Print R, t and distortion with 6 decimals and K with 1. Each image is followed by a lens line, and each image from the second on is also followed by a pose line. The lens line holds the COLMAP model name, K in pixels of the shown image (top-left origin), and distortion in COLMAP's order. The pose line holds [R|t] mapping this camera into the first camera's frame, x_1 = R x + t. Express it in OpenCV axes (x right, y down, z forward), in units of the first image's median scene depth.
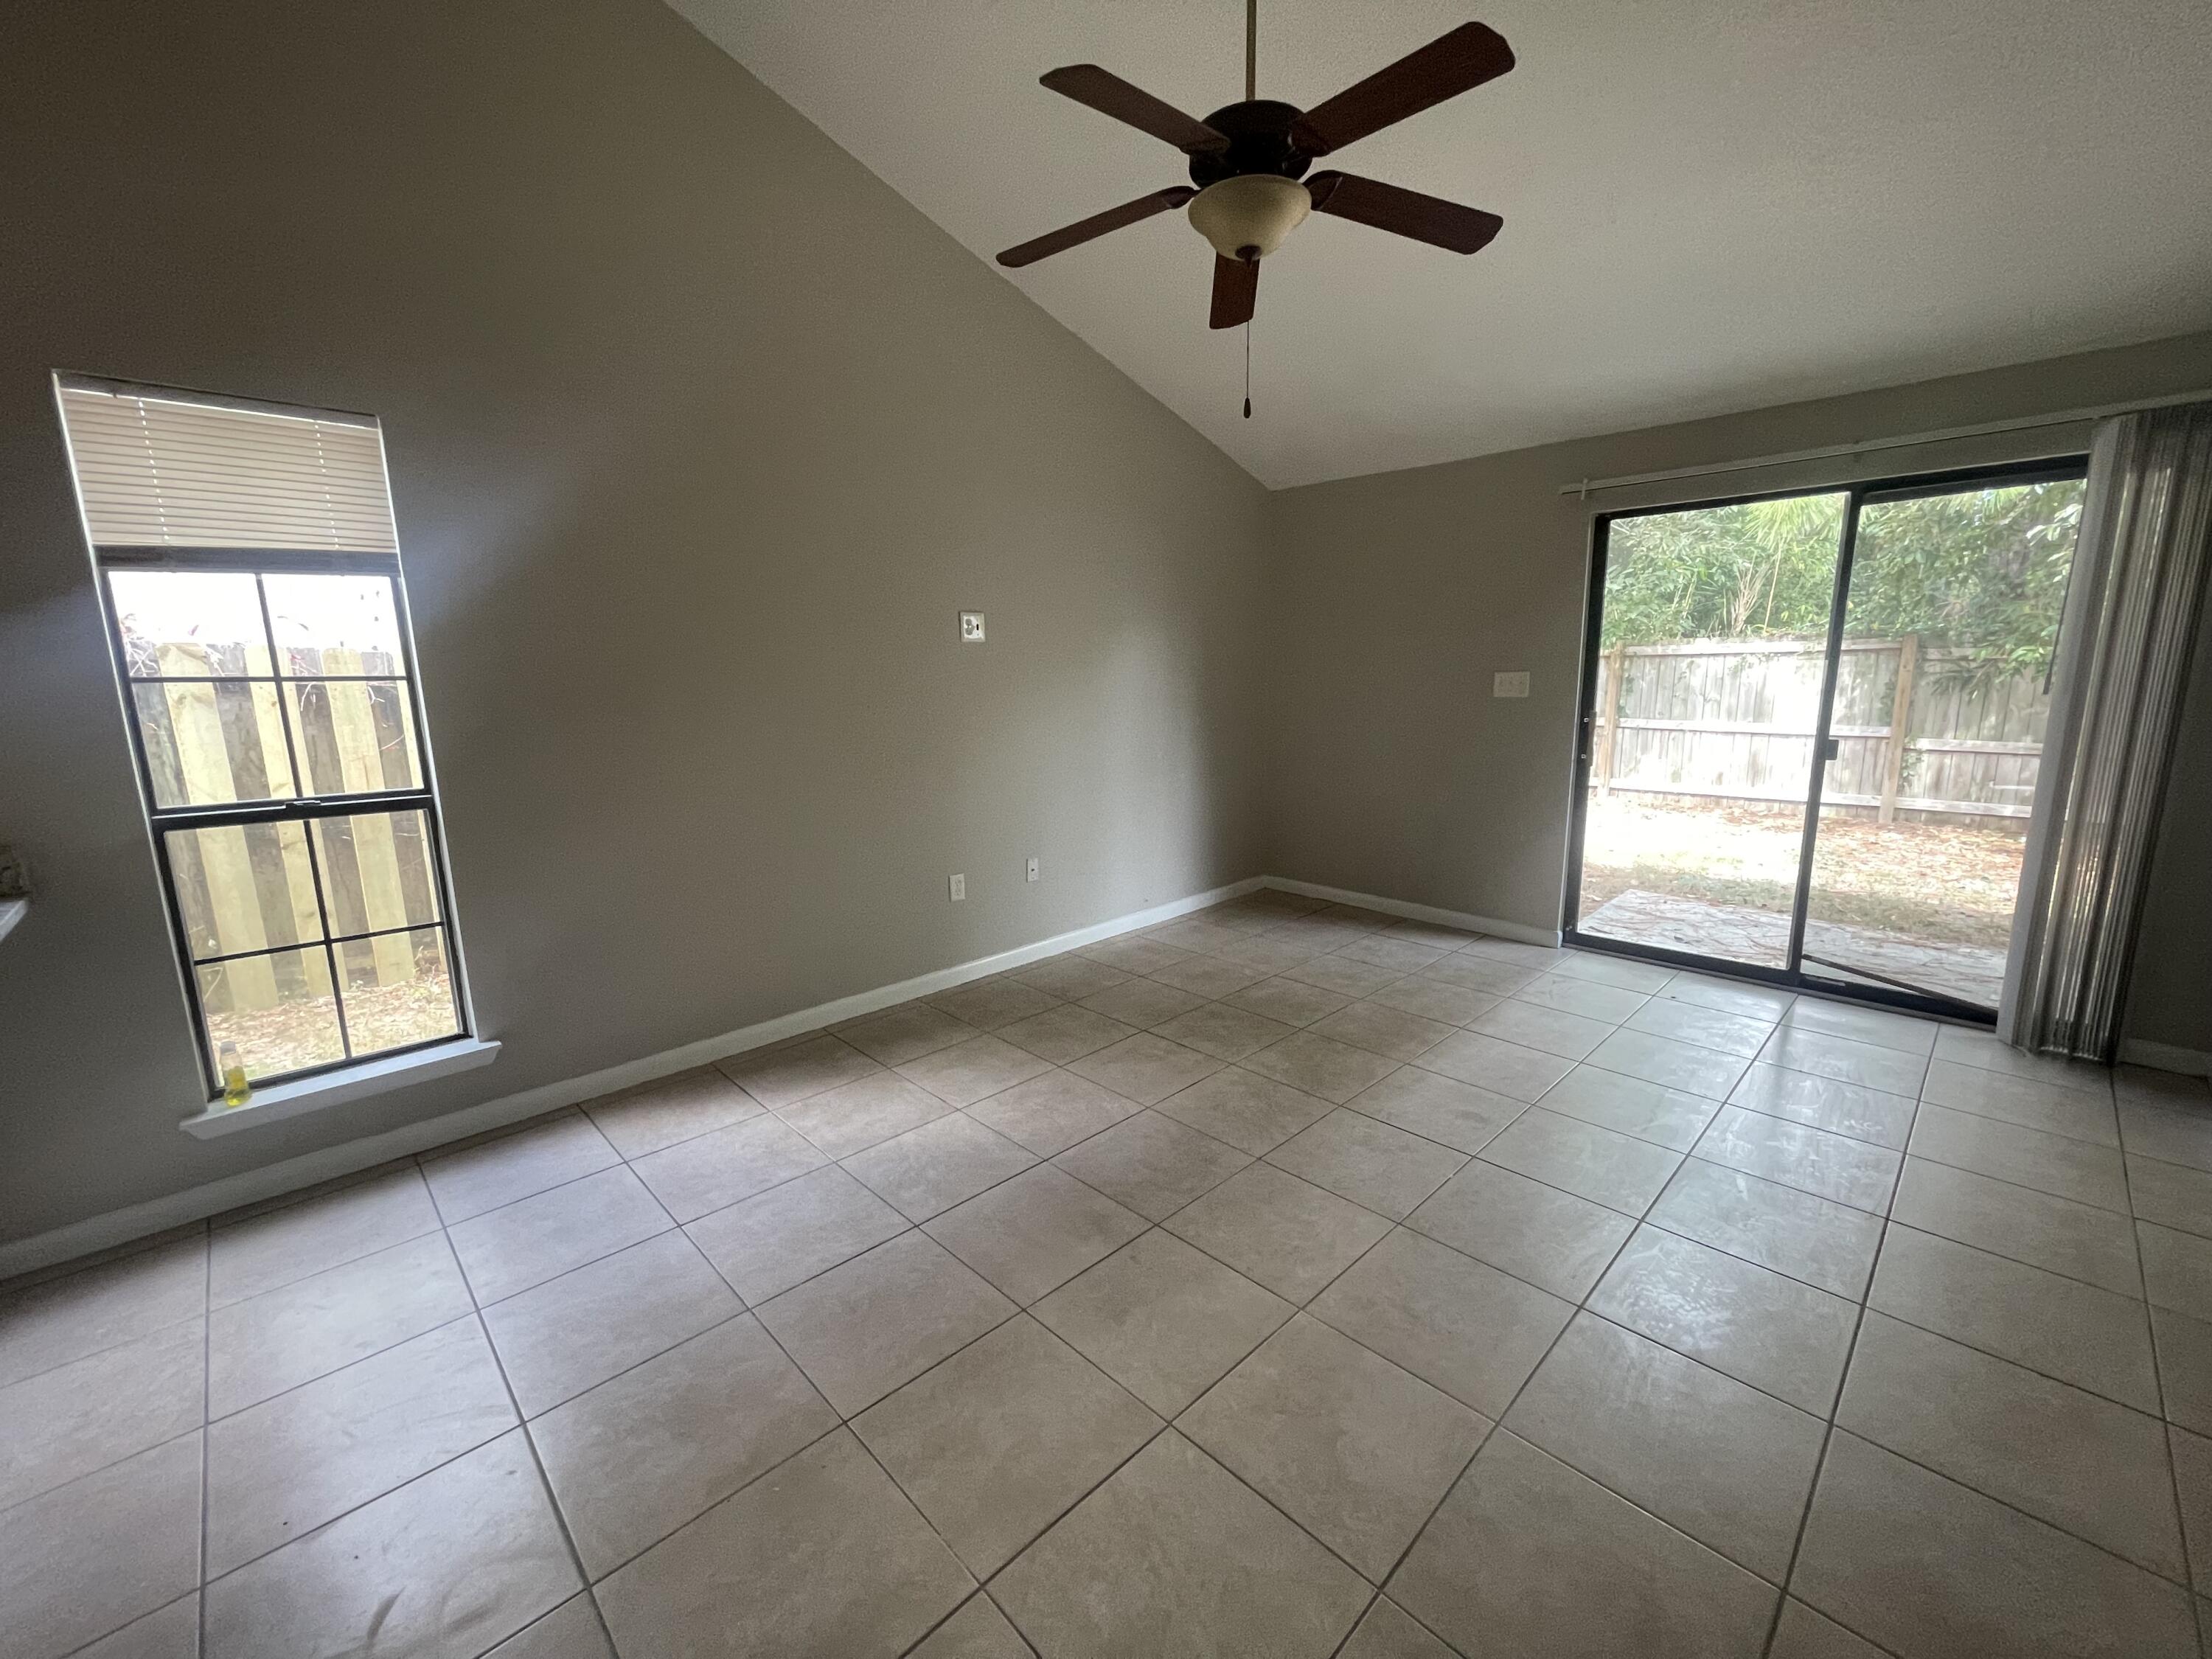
lens RADIAL K [[890.7, 0, 1097.7], [0, 890.7, 843.9], [0, 0, 1]] dist [-0.004288, 0.000322]
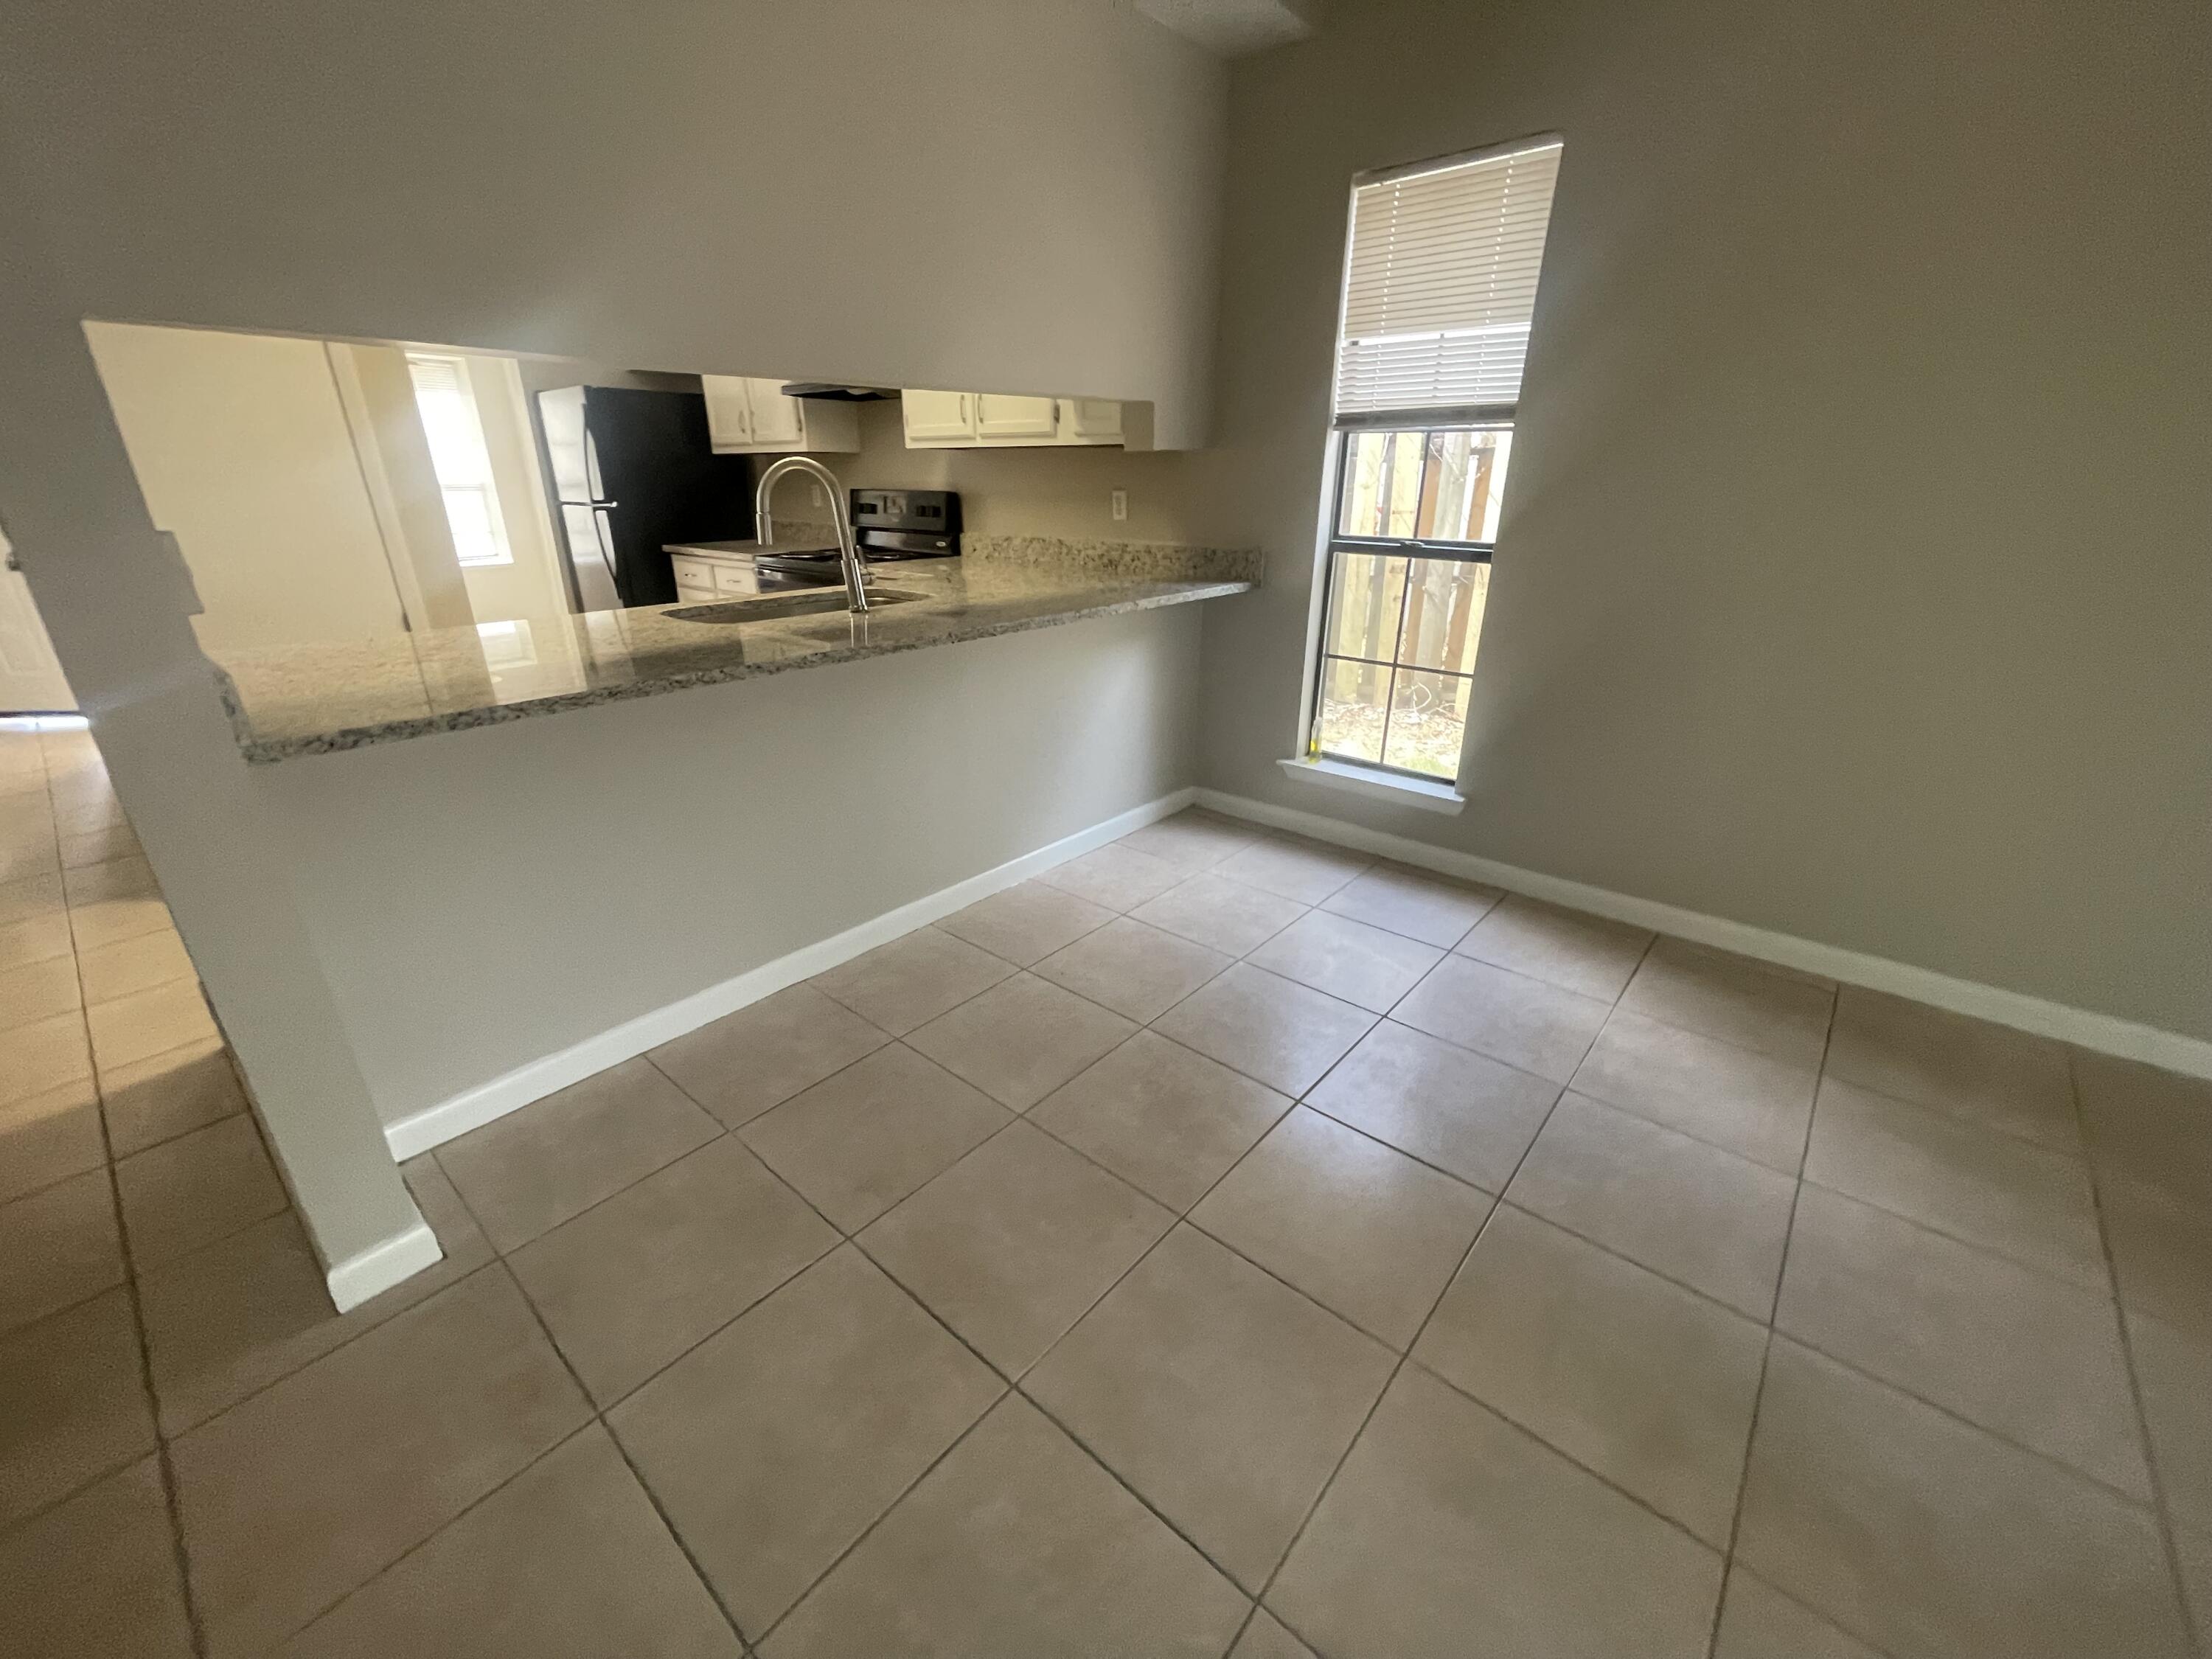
lens RADIAL K [[890.7, 0, 1100.6], [0, 890.7, 830.0], [0, 0, 1]] dist [-0.004288, 0.000322]
pose [[0.096517, 0.392357, -0.914735, 0.301621], [-0.182317, 0.910446, 0.371280, -0.065301], [0.978491, 0.130937, 0.159407, 0.471846]]
